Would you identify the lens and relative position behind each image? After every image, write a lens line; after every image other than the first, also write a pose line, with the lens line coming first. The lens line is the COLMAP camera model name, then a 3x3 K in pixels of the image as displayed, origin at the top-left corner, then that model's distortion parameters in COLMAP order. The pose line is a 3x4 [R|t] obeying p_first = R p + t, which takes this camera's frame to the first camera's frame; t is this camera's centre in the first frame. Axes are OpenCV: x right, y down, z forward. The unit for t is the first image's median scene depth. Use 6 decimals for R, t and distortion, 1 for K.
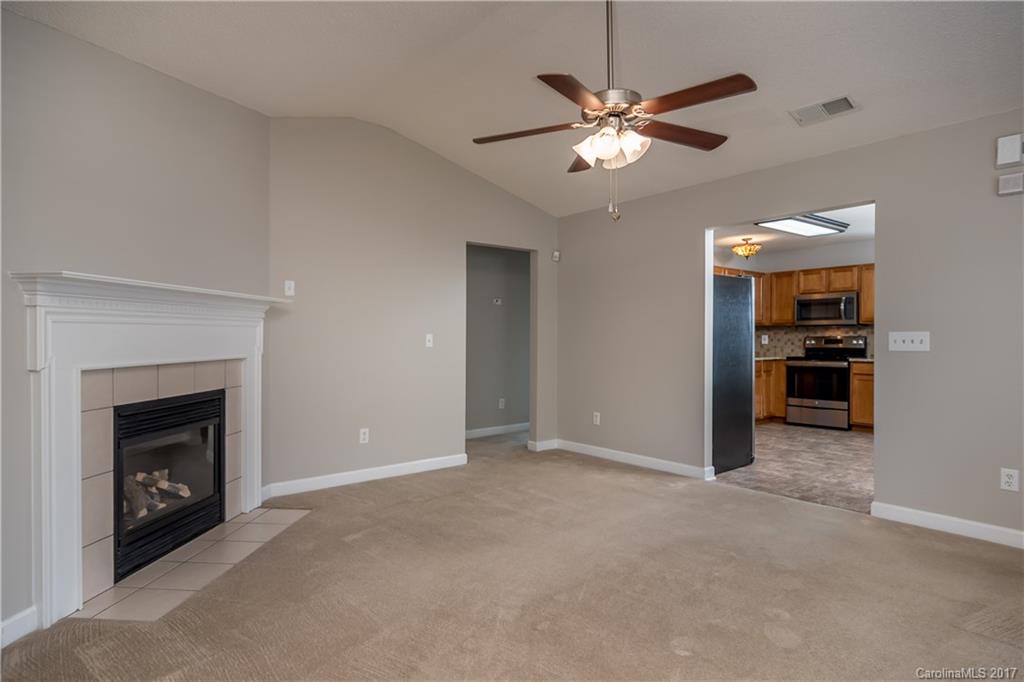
lens RADIAL K [[554.3, 0, 502.2], [0, 554.3, 346.9], [0, 0, 1]] dist [-0.013356, 0.000549]
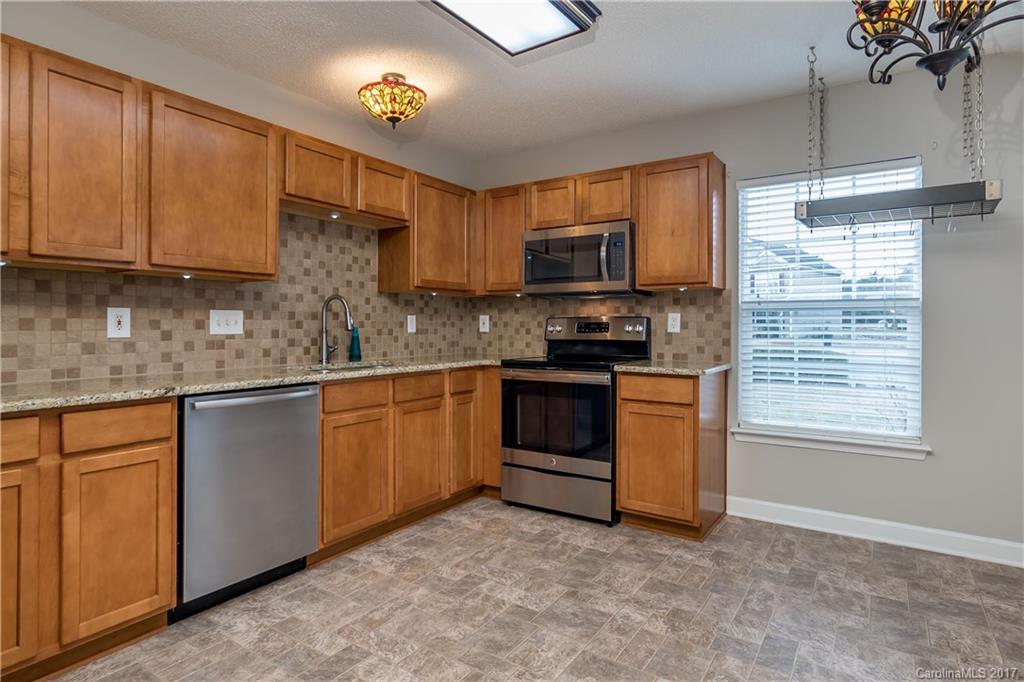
lens RADIAL K [[554.3, 0, 506.6], [0, 554.3, 329.6], [0, 0, 1]] dist [-0.013356, 0.000549]
pose [[0.954943, 0.000536, 0.296789, 0.400541], [0.002198, 0.999958, -0.008879, -0.003454], [-0.296781, 0.009131, 0.954902, 0.579233]]
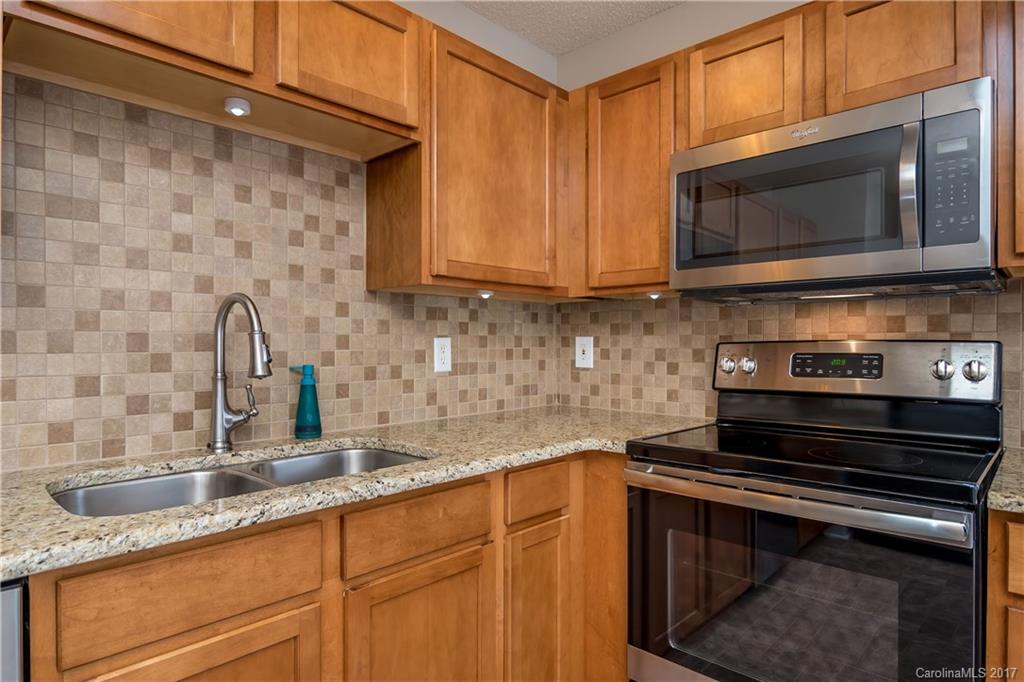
lens RADIAL K [[609.6, 0, 516.3], [0, 609.6, 352.8], [0, 0, 1]] dist [-0.007427, -0.000892]
pose [[0.987629, -0.001415, 0.156801, 0.464301], [0.001737, 0.999997, -0.001916, -0.014851], [-0.156798, 0.002165, 0.987628, 0.828498]]
